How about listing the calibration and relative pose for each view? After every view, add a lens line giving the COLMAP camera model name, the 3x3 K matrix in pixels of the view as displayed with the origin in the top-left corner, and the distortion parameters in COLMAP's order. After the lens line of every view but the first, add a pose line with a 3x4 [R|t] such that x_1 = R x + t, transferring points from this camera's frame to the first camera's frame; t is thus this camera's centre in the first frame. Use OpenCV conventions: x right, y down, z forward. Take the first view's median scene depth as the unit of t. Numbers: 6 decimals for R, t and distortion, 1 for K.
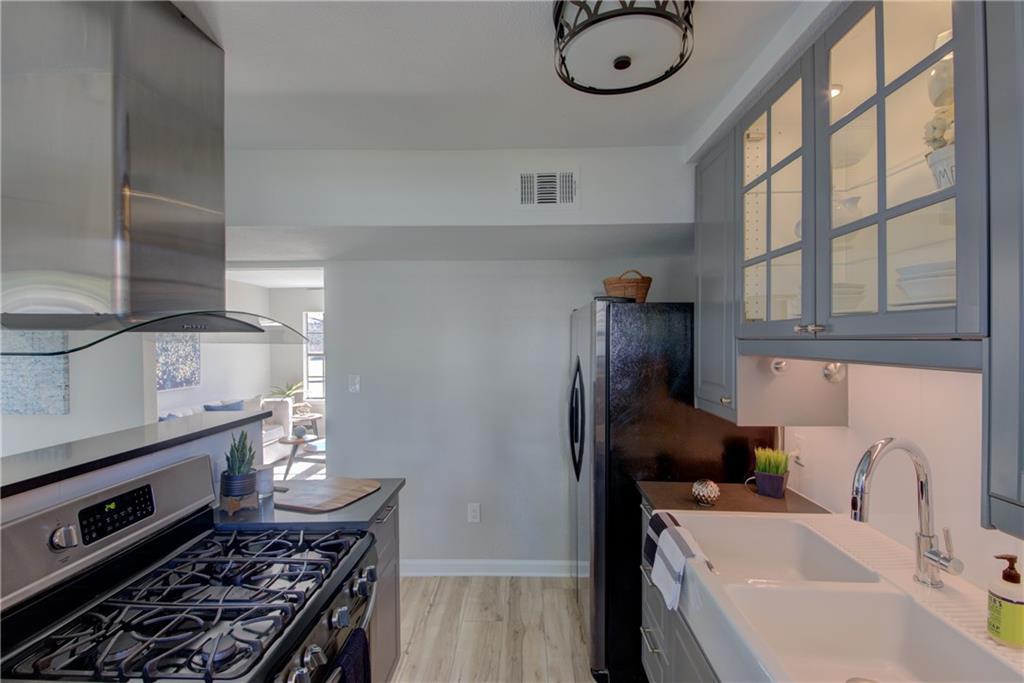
lens RADIAL K [[460.7, 0, 516.1], [0, 460.7, 347.9], [0, 0, 1]] dist [0.016832, -0.008797]
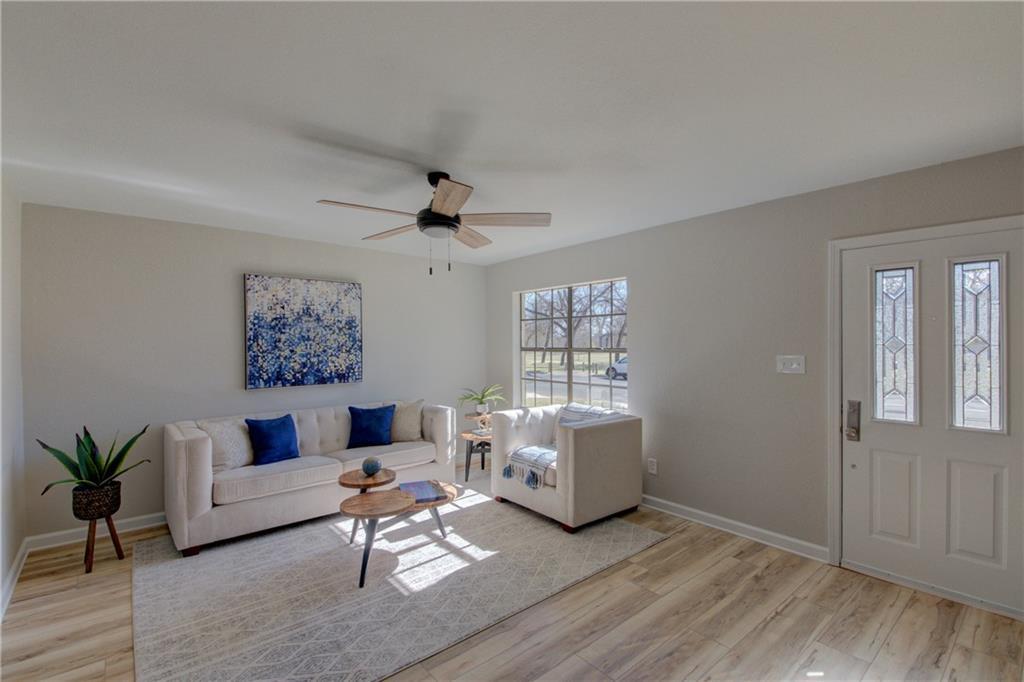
lens RADIAL K [[460.7, 0, 517.3], [0, 460.7, 344.0], [0, 0, 1]] dist [0.016832, -0.008797]
pose [[0.647332, -0.005620, -0.762187, 0.141857], [-0.002968, 0.999947, -0.009894, 0.020814], [0.762202, 0.008667, 0.647281, 0.715233]]
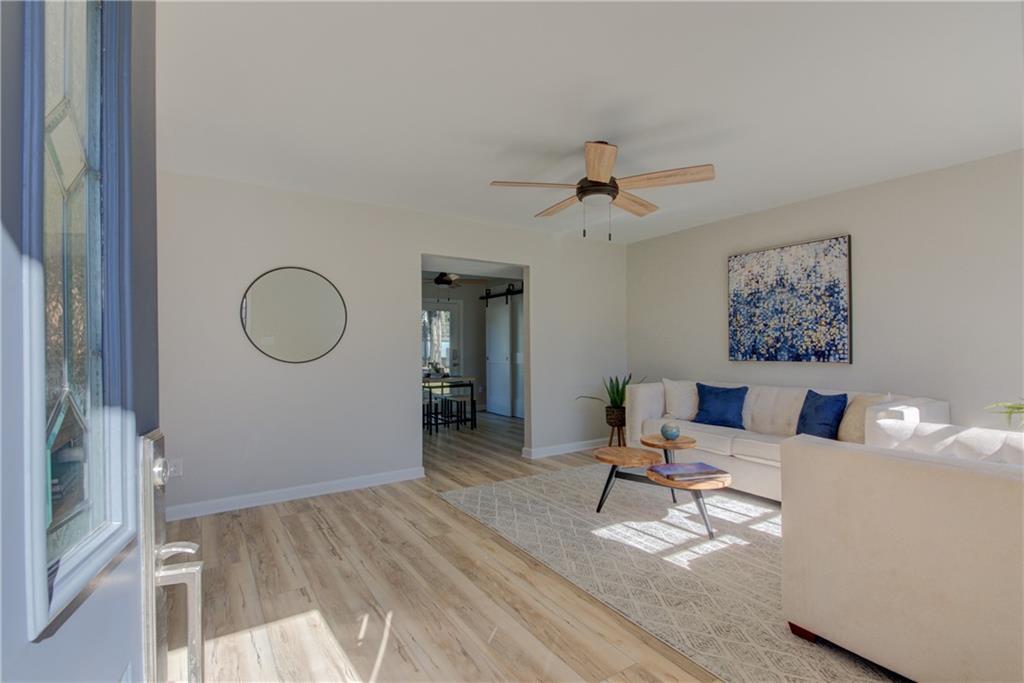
lens RADIAL K [[461.6, 0, 491.7], [0, 461.6, 346.7], [0, 0, 1]] dist [-0.002181, -0.000185]
pose [[-0.860035, 0.003849, -0.510221, 0.075913], [-0.003712, 0.999898, 0.013800, 0.053988], [0.510222, 0.013763, -0.859933, 1.375480]]
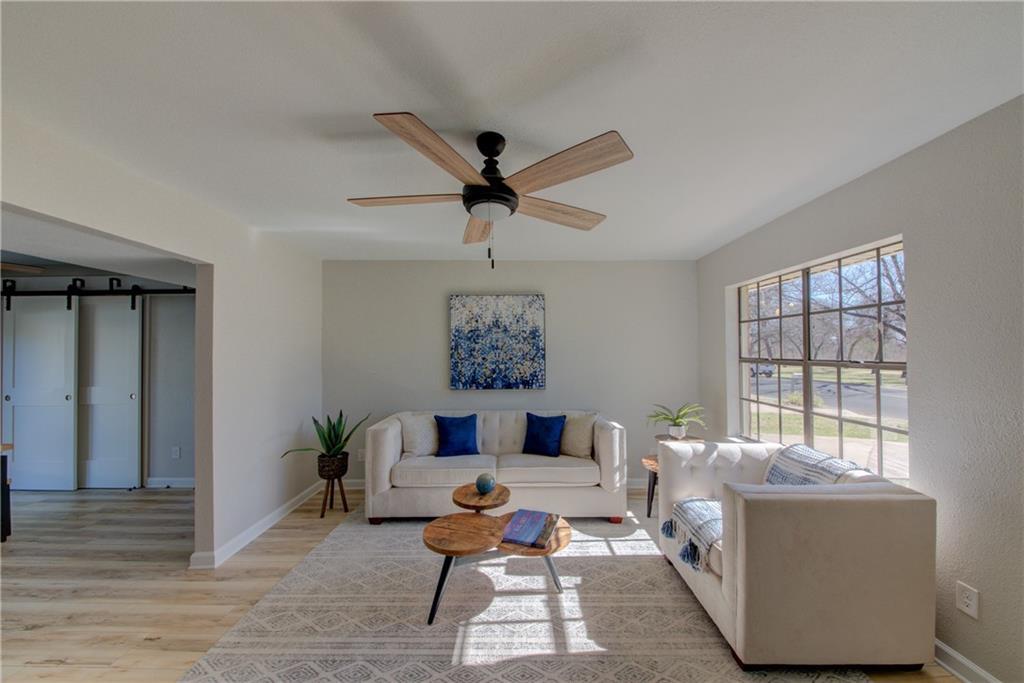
lens RADIAL K [[374.9, 0, 511.7], [0, 374.9, 337.9], [0, 0, 1]] dist [-0.003845, -0.002625]
pose [[-0.009212, -0.041405, -0.999100, 0.020558], [-0.010019, 0.999096, -0.041312, 0.015161], [0.999907, 0.009630, -0.009619, 0.999937]]
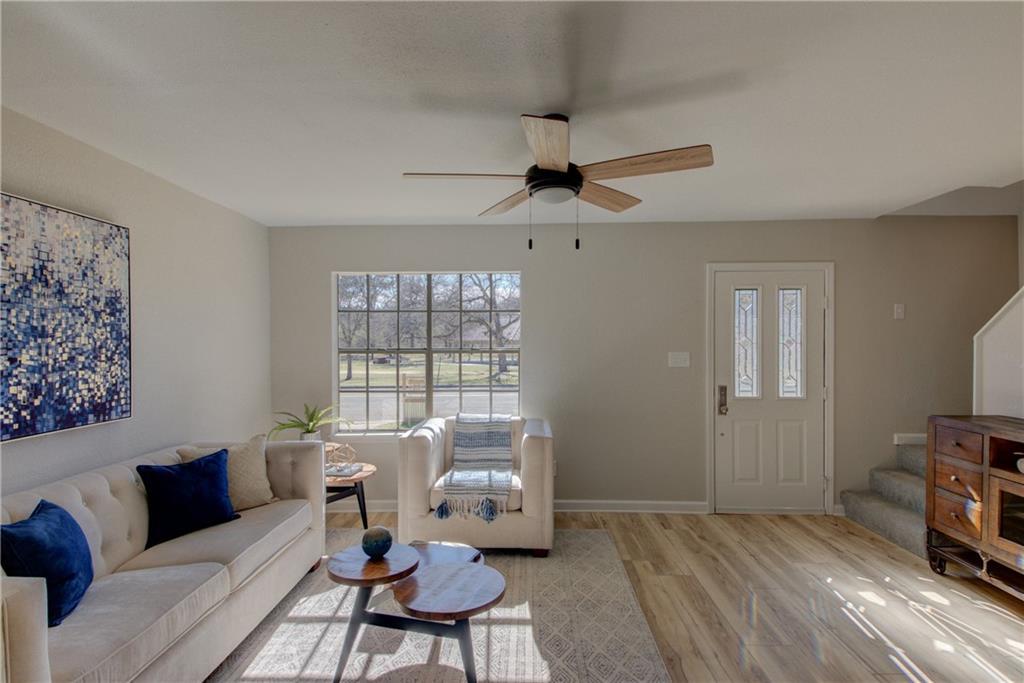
lens RADIAL K [[532.0, 0, 500.8], [0, 532.0, 346.6], [0, 0, 1]] dist [0.024176, -0.015165]
pose [[0.999690, -0.007902, -0.023630, -0.338951], [0.007849, 0.999966, -0.002360, 0.019446], [0.023647, 0.002174, 0.999718, 0.531833]]
